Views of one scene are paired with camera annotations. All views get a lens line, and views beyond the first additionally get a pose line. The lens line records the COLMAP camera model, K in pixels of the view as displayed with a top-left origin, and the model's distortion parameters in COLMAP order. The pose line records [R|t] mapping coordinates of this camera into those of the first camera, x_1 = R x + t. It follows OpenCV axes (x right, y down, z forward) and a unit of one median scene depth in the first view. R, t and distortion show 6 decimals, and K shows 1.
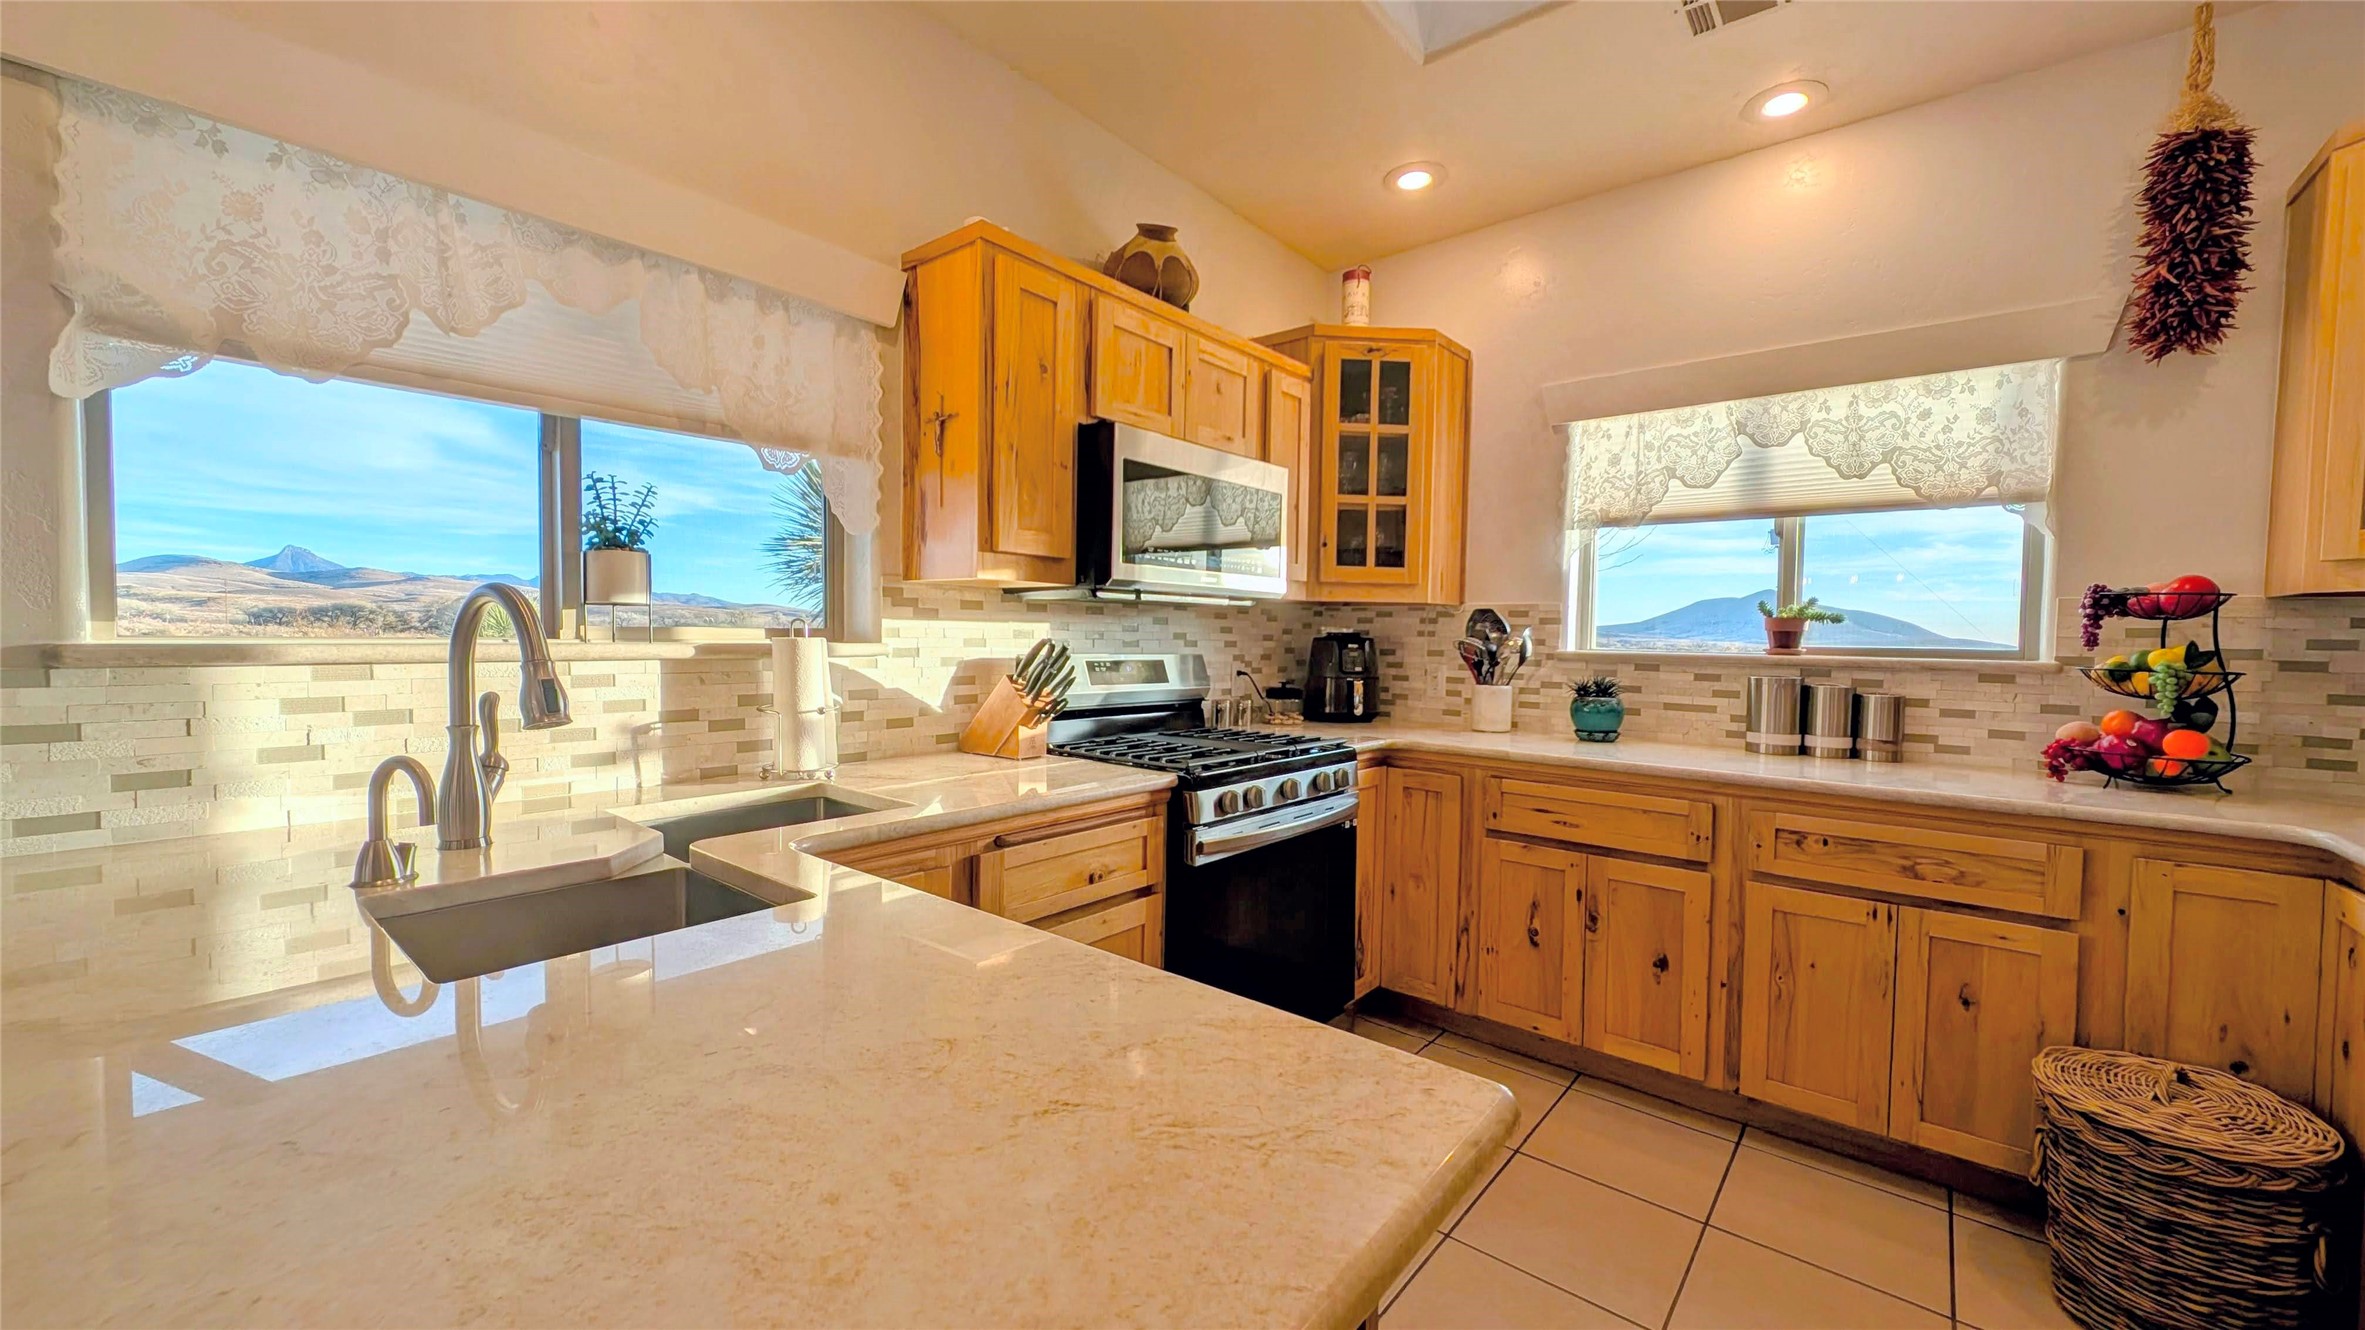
lens RADIAL K [[881.9, 0, 1185.0], [0, 881.9, 667.2], [0, 0, 1]] dist [0.006346, -0.003180]
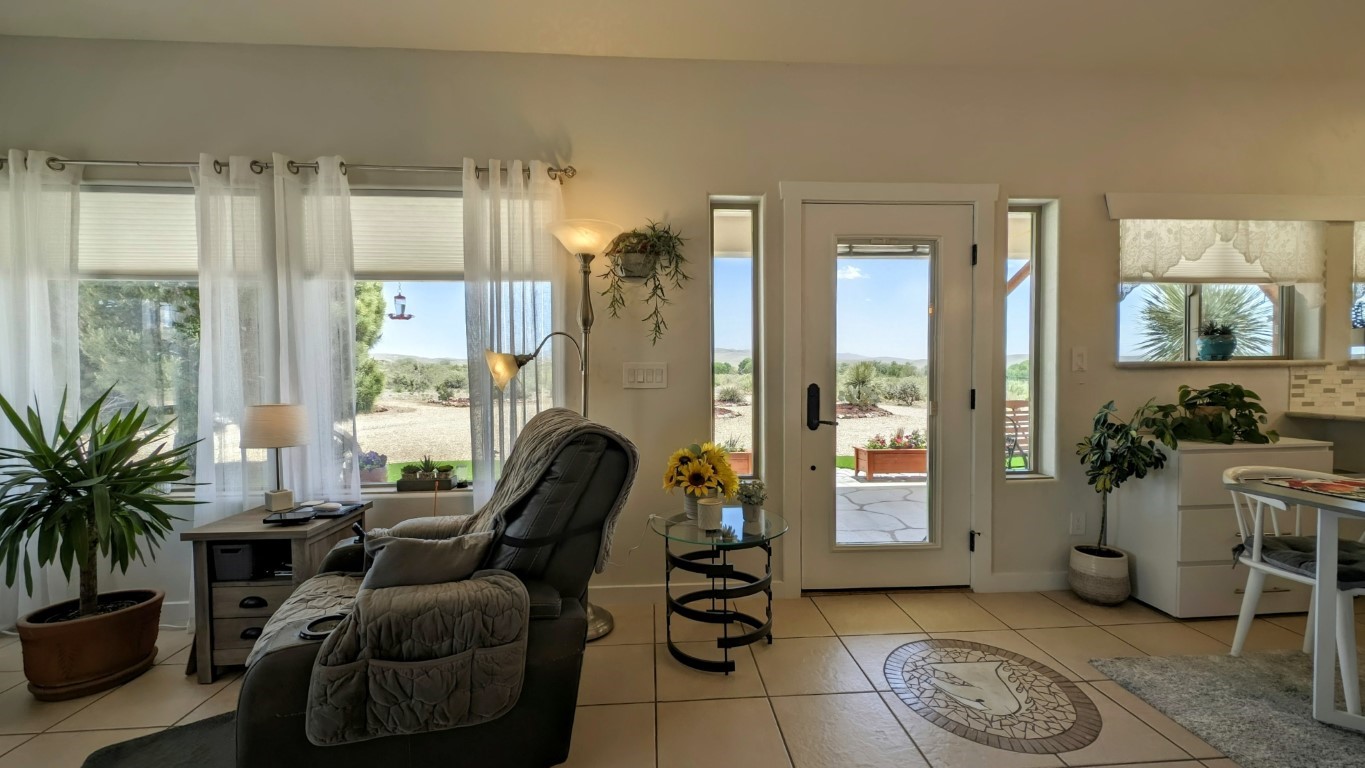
lens RADIAL K [[531.1, 0, 686.8], [0, 531.1, 383.0], [0, 0, 1]] dist [0.003597, -0.003580]
pose [[0.695408, -0.005349, -0.718595, -0.897149], [-0.007146, 0.999871, -0.014358, 0.075648], [0.718580, 0.015120, 0.695280, -1.590653]]
